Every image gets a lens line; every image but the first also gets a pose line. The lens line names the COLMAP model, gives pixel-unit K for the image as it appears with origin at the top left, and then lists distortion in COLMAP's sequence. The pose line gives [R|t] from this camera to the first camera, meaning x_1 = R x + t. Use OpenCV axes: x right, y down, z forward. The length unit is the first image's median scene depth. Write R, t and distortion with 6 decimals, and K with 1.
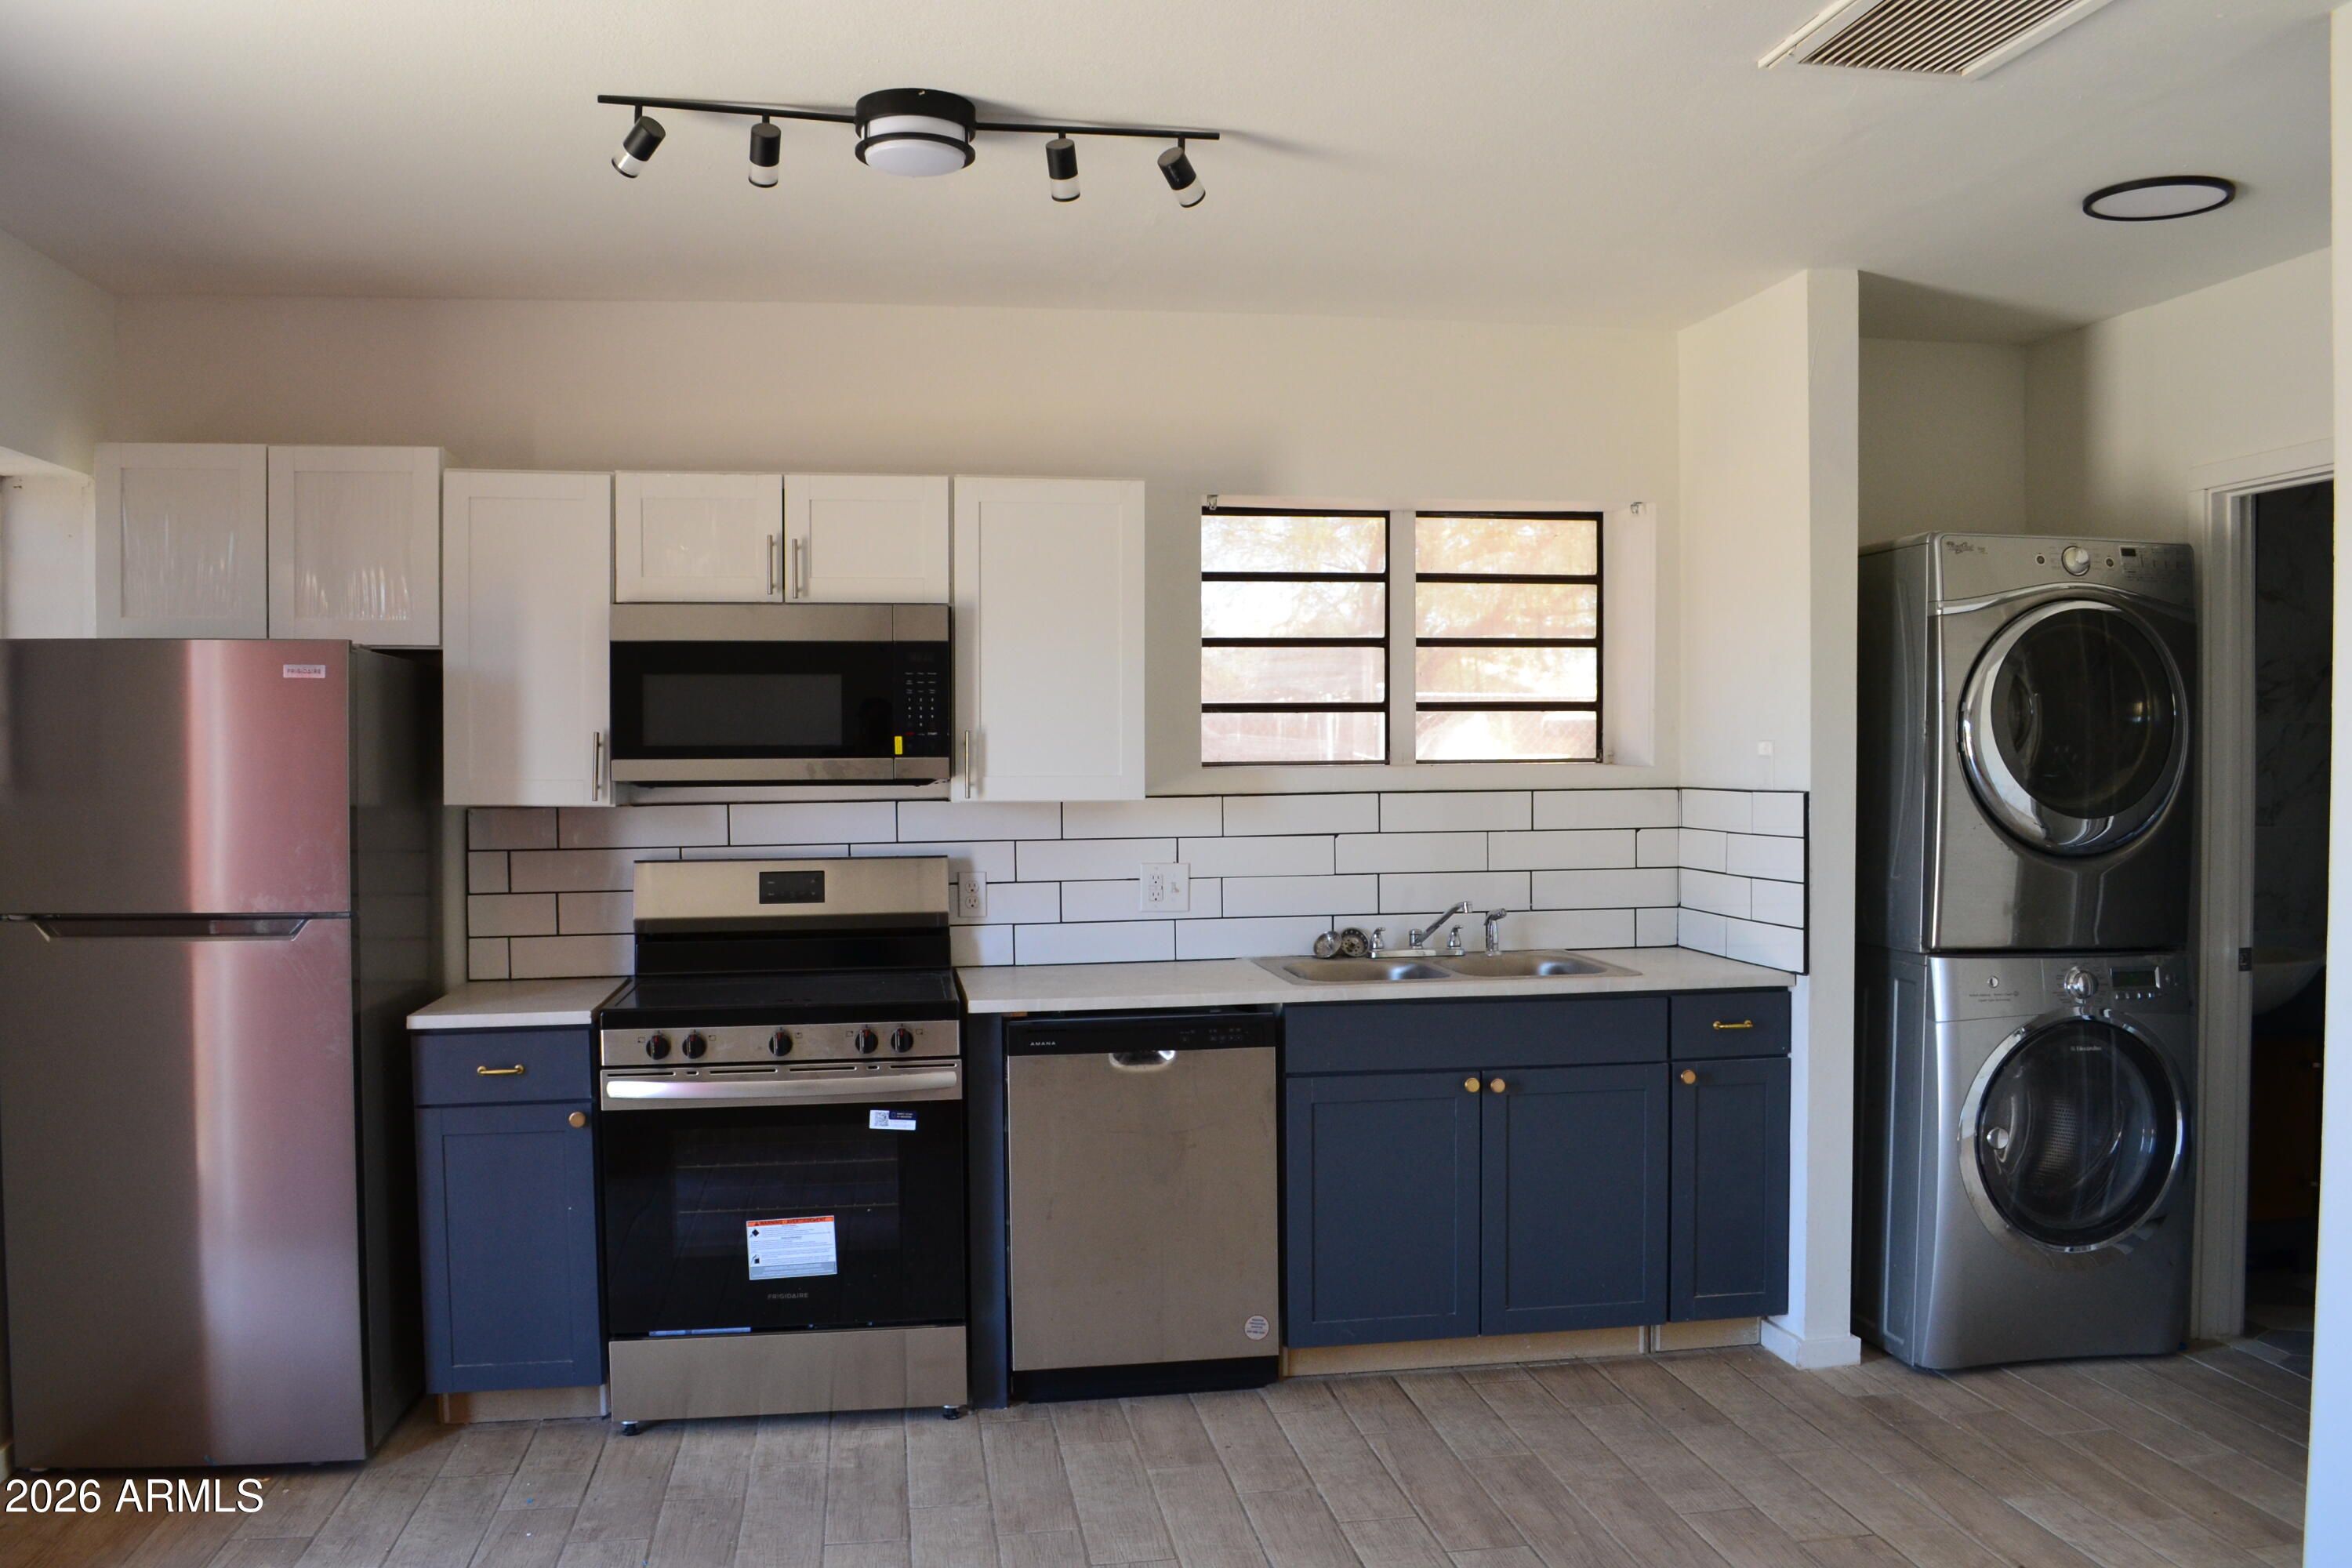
lens RADIAL K [[1893.8, 0, 1176.0], [0, 1893.8, 784.0], [0, 0, 1]] dist [-0.068355, -0.001425]
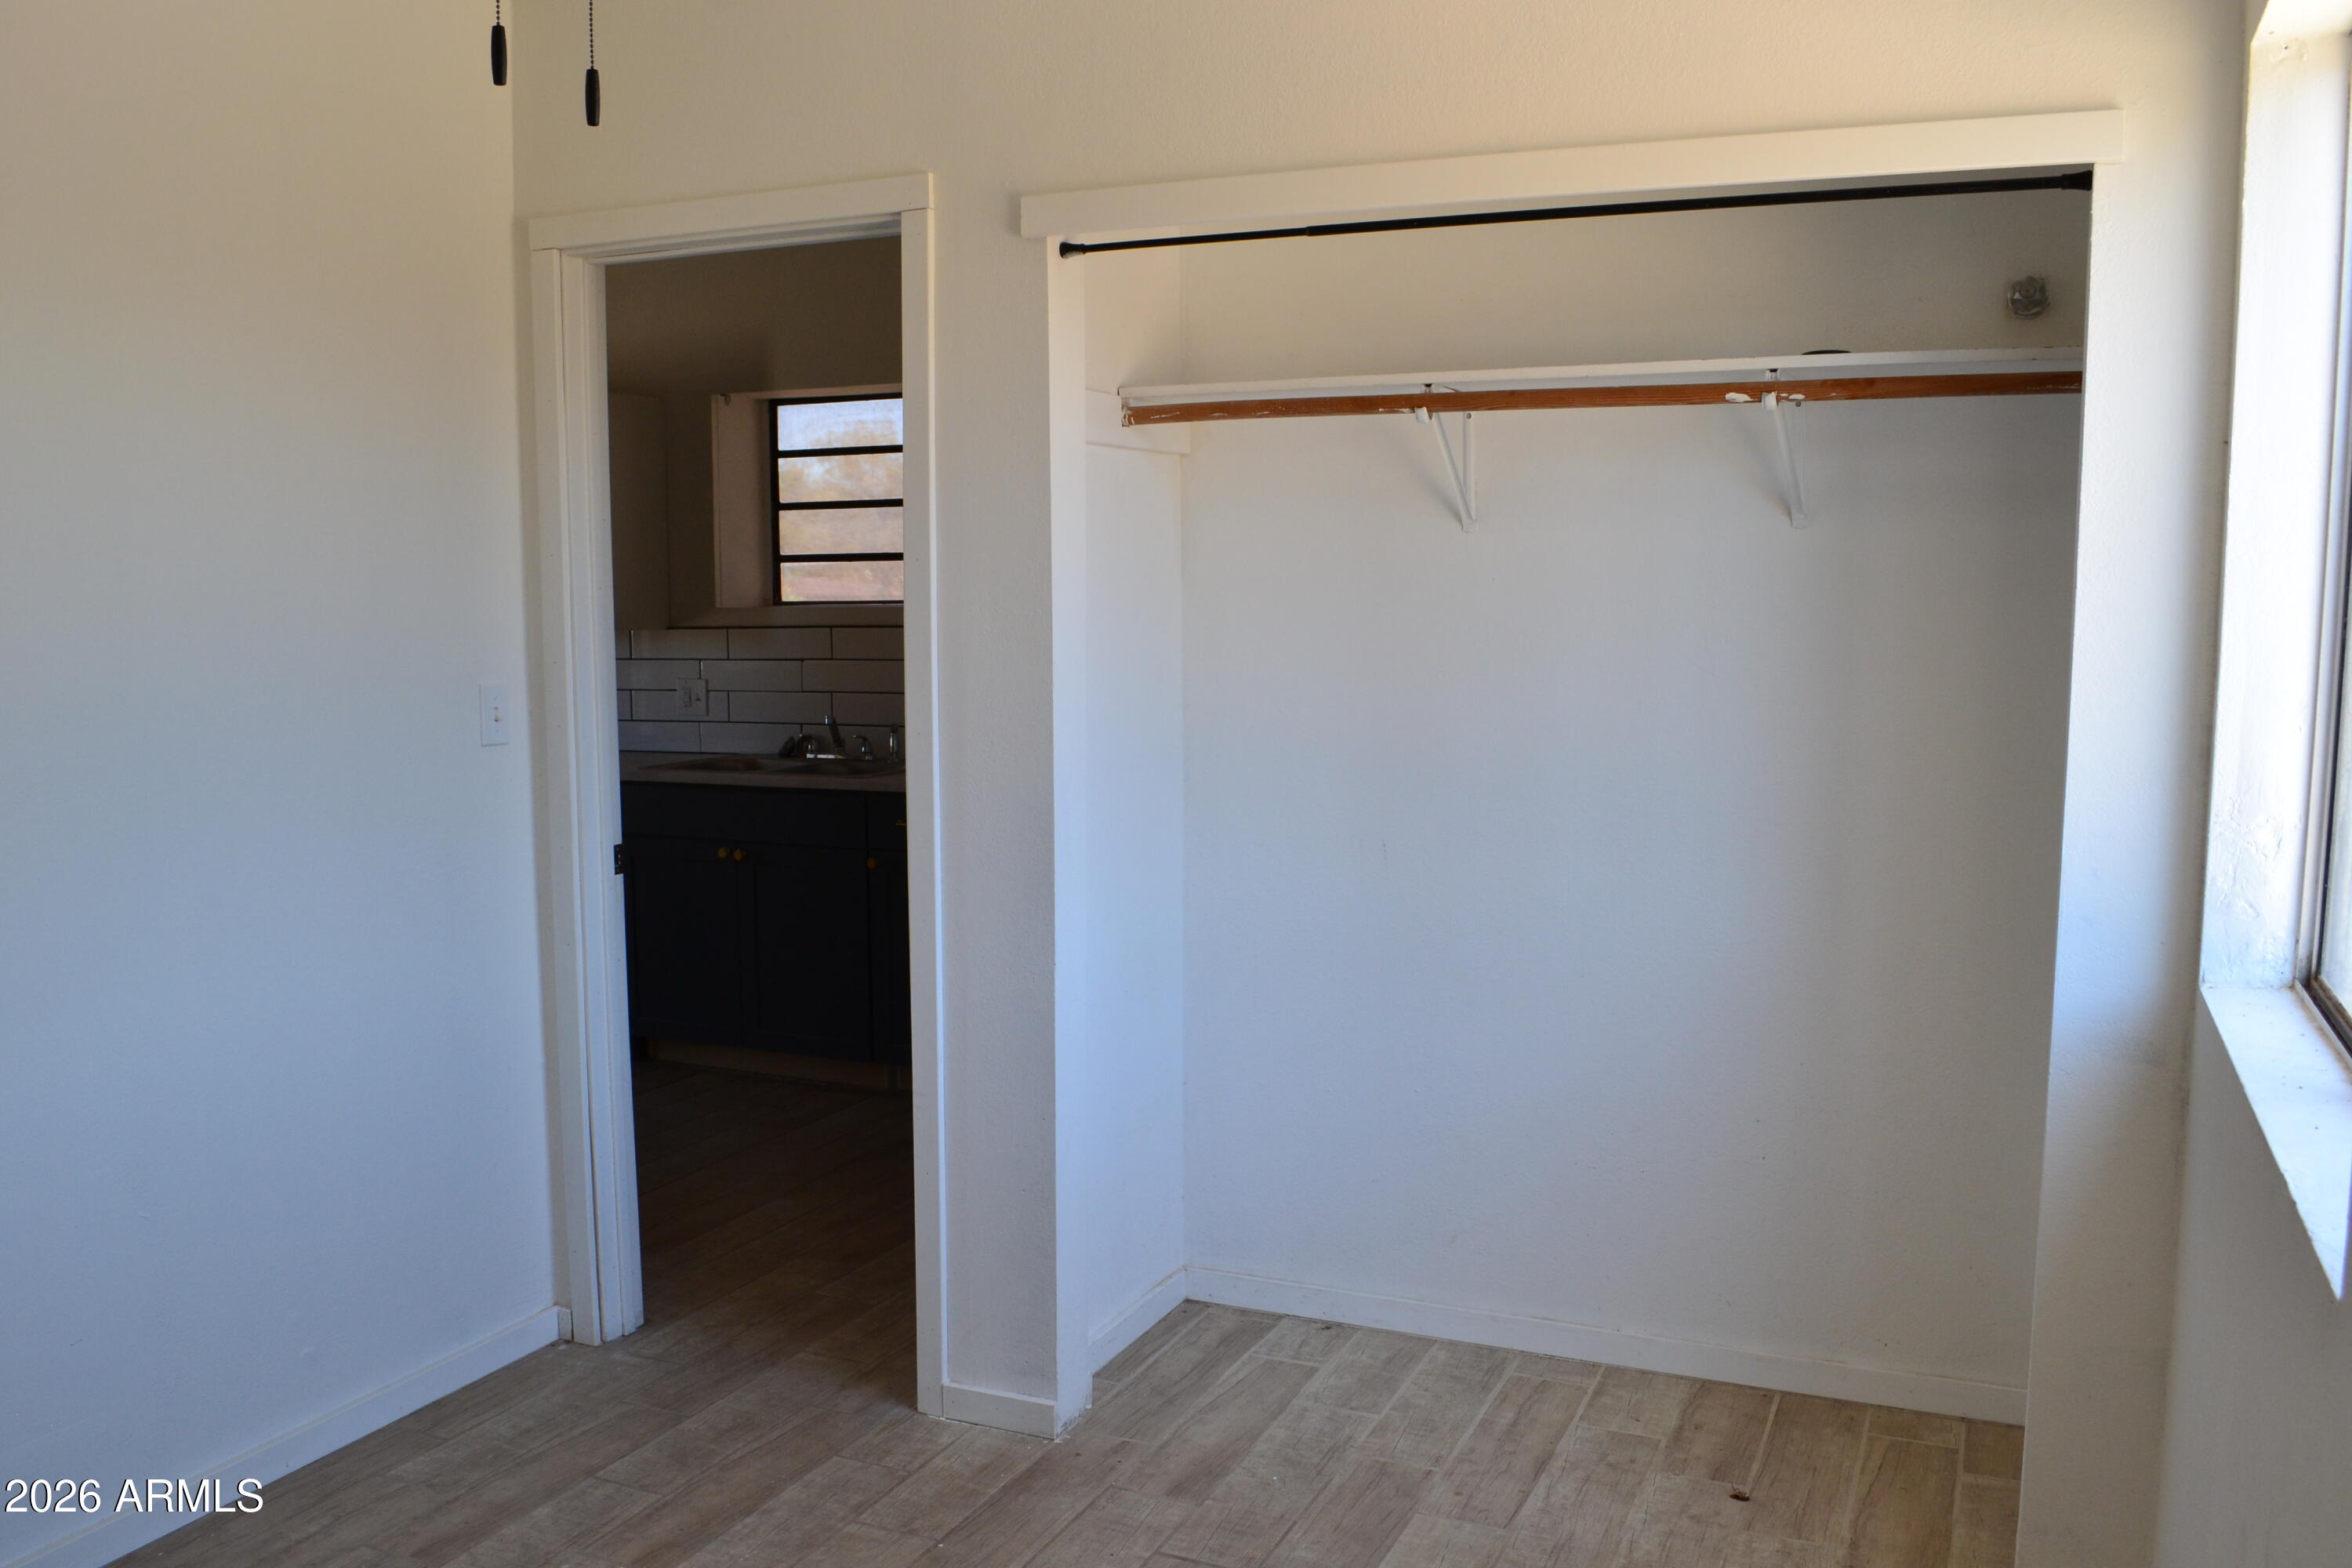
lens RADIAL K [[1893.8, 0, 1176.0], [0, 1893.8, 784.0], [0, 0, 1]] dist [-0.068355, -0.001425]
pose [[0.839177, 0.055731, -0.540995, 1.112670], [-0.006911, 0.995748, 0.091858, -0.009403], [0.543815, -0.073346, 0.835994, 0.086554]]
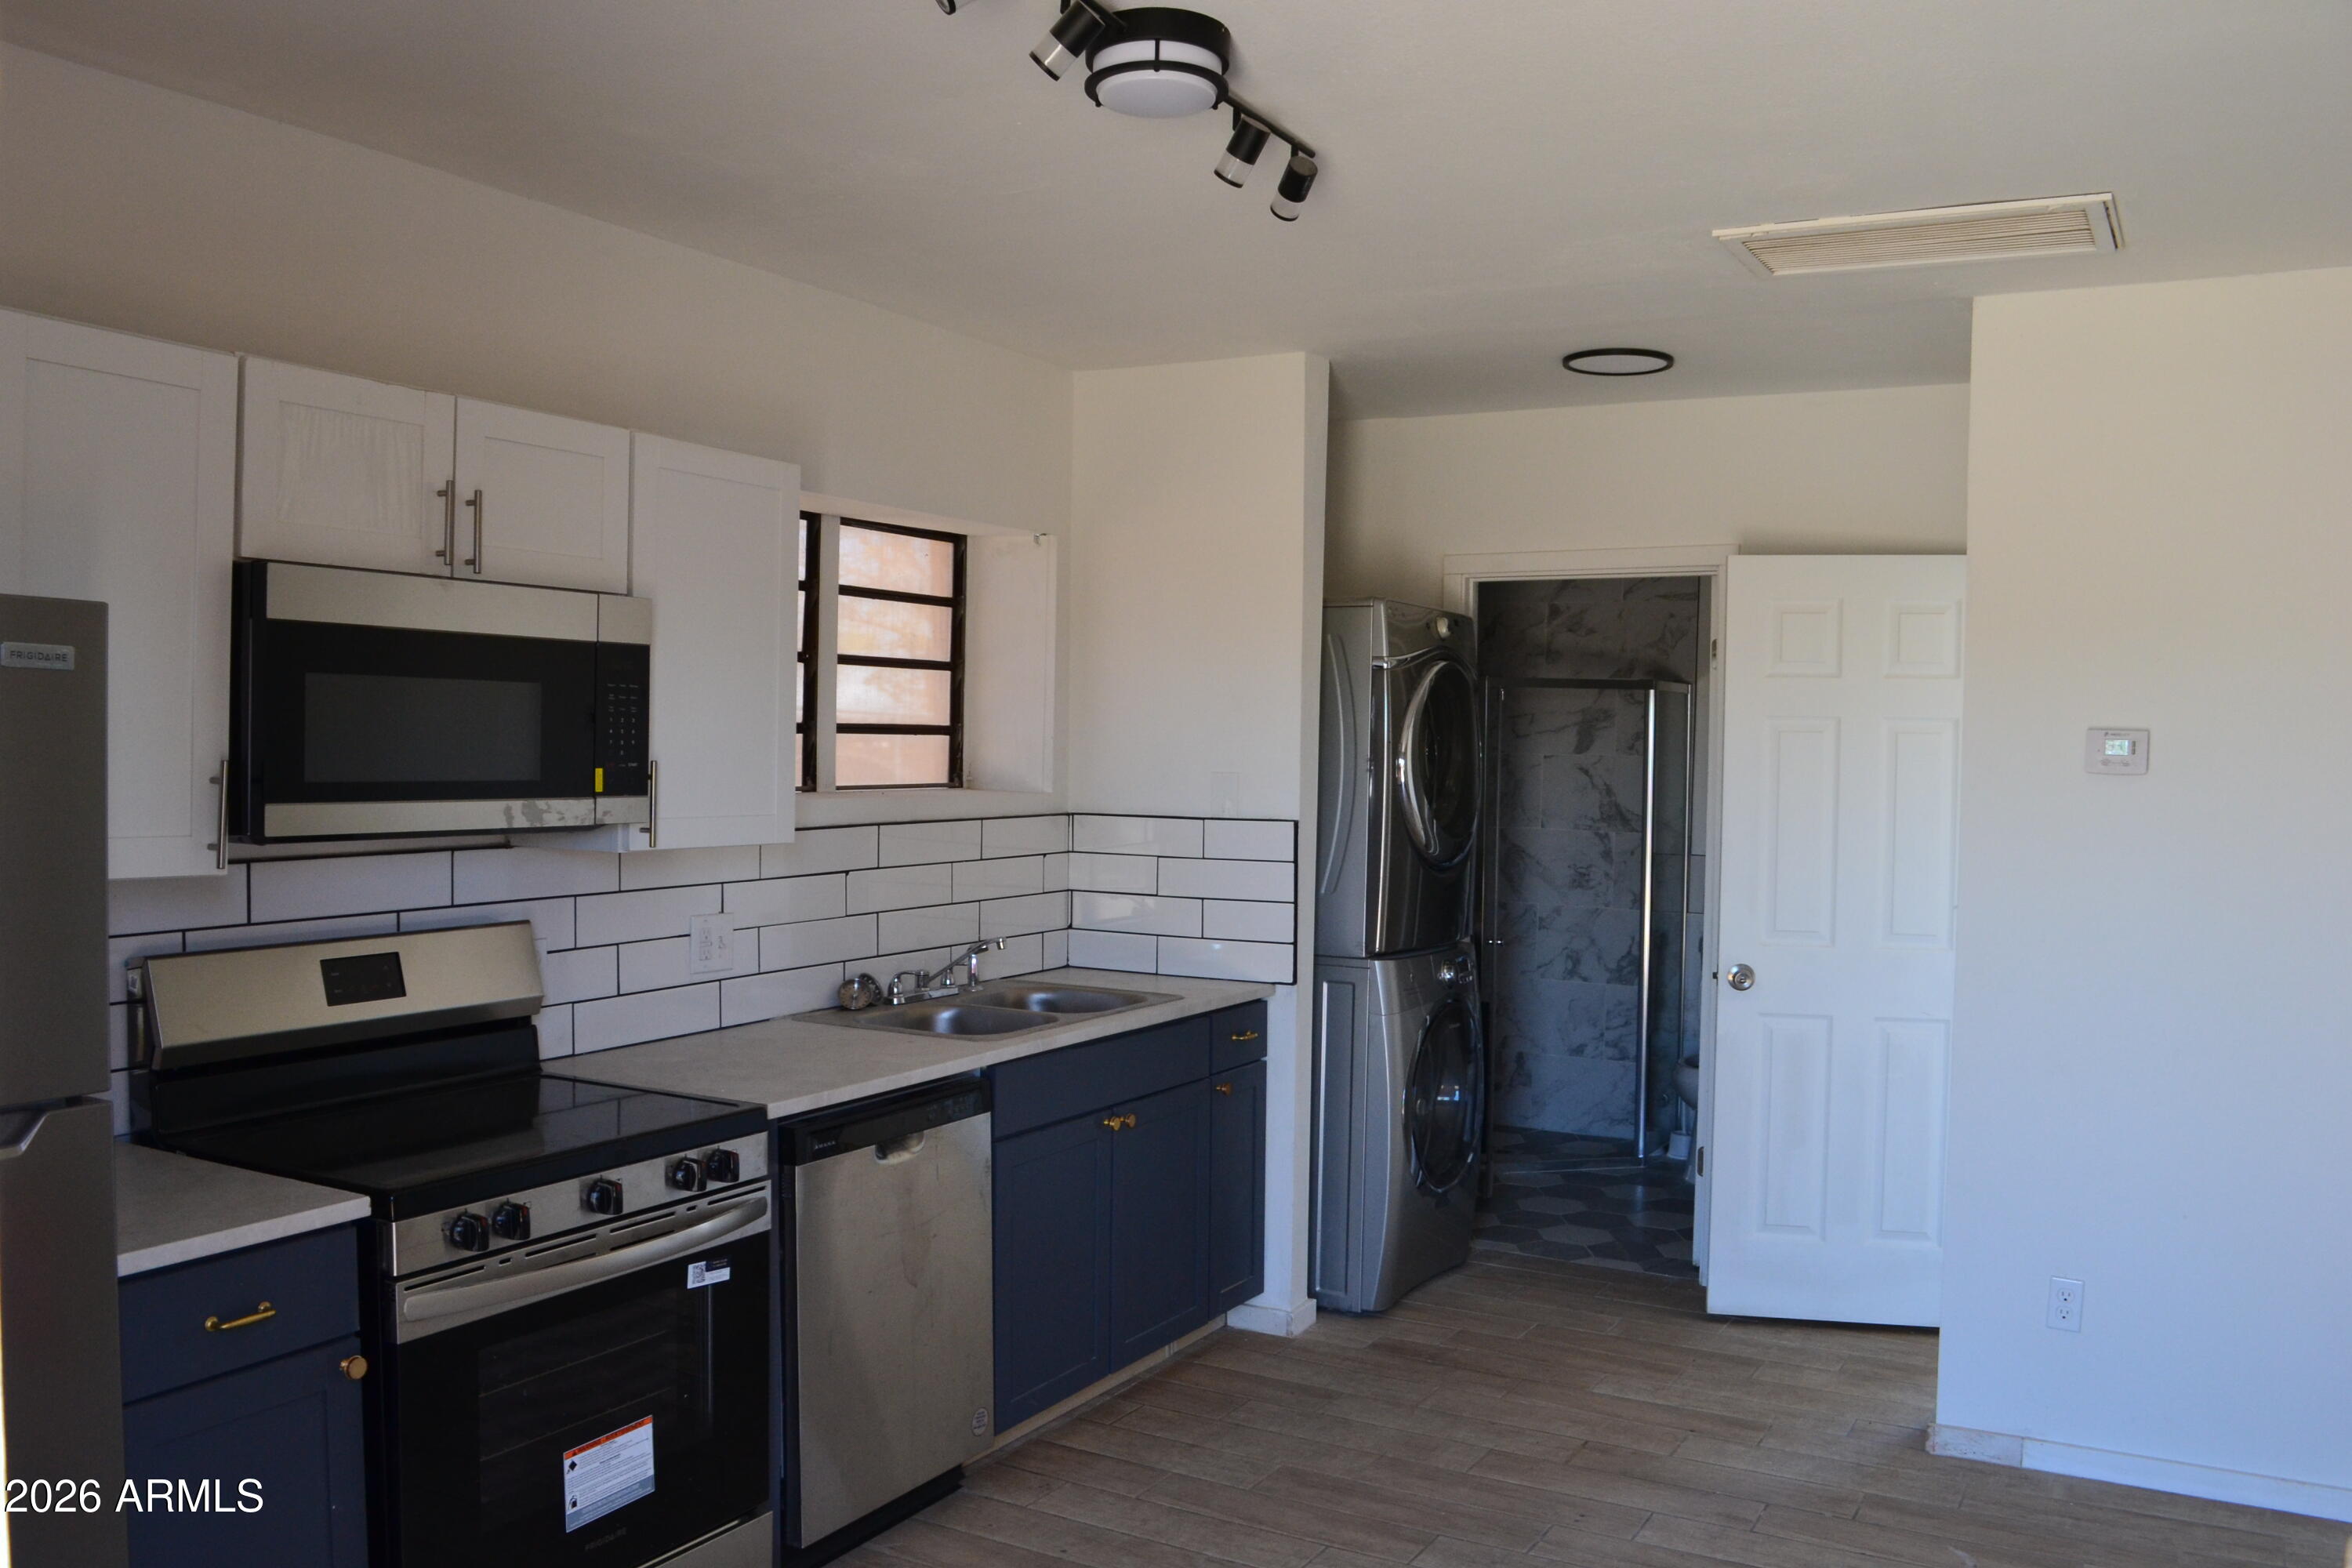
lens RADIAL K [[1893.8, 0, 1176.0], [0, 1893.8, 784.0], [0, 0, 1]] dist [-0.068355, -0.001425]
pose [[0.627268, -0.002373, 0.778800, -0.590653], [-0.005010, 0.999962, 0.007081, -0.025577], [-0.778787, -0.008343, 0.627232, 0.352777]]
